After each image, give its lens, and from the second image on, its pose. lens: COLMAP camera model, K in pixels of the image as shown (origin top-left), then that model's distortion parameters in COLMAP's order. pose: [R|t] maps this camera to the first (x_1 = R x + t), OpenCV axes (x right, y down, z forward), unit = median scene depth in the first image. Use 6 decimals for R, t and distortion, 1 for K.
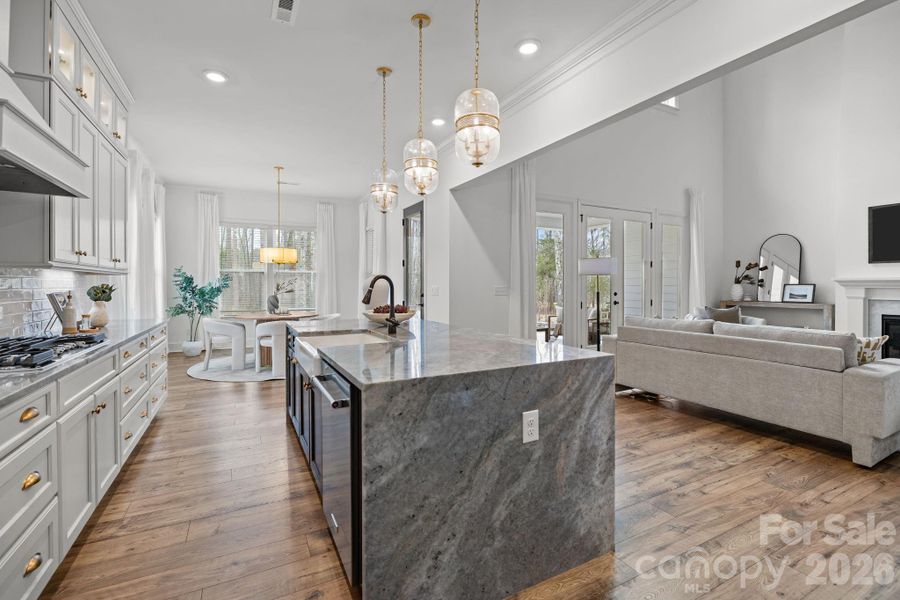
lens RADIAL K [[404.0, 0, 449.5], [0, 404.0, 286.4], [0, 0, 1]] dist [-0.001556, -0.000107]
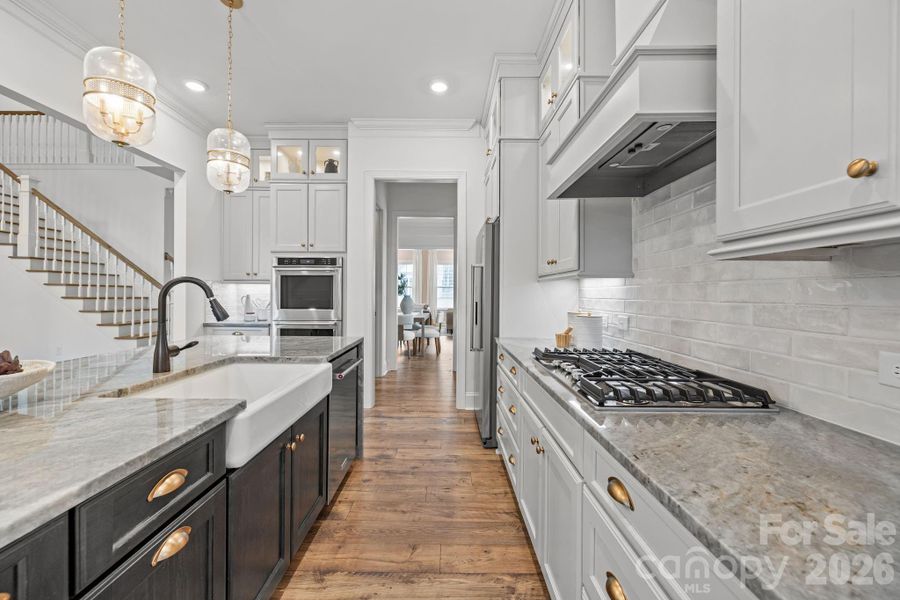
lens RADIAL K [[383.1, 0, 446.1], [0, 383.1, 292.0], [0, 0, 1]] dist [-0.001547, -0.000142]
pose [[-0.886165, -0.000039, 0.463369, -0.428627], [-0.002832, 0.999982, -0.005332, 0.000380], [-0.463360, -0.006037, -0.886149, 0.713542]]
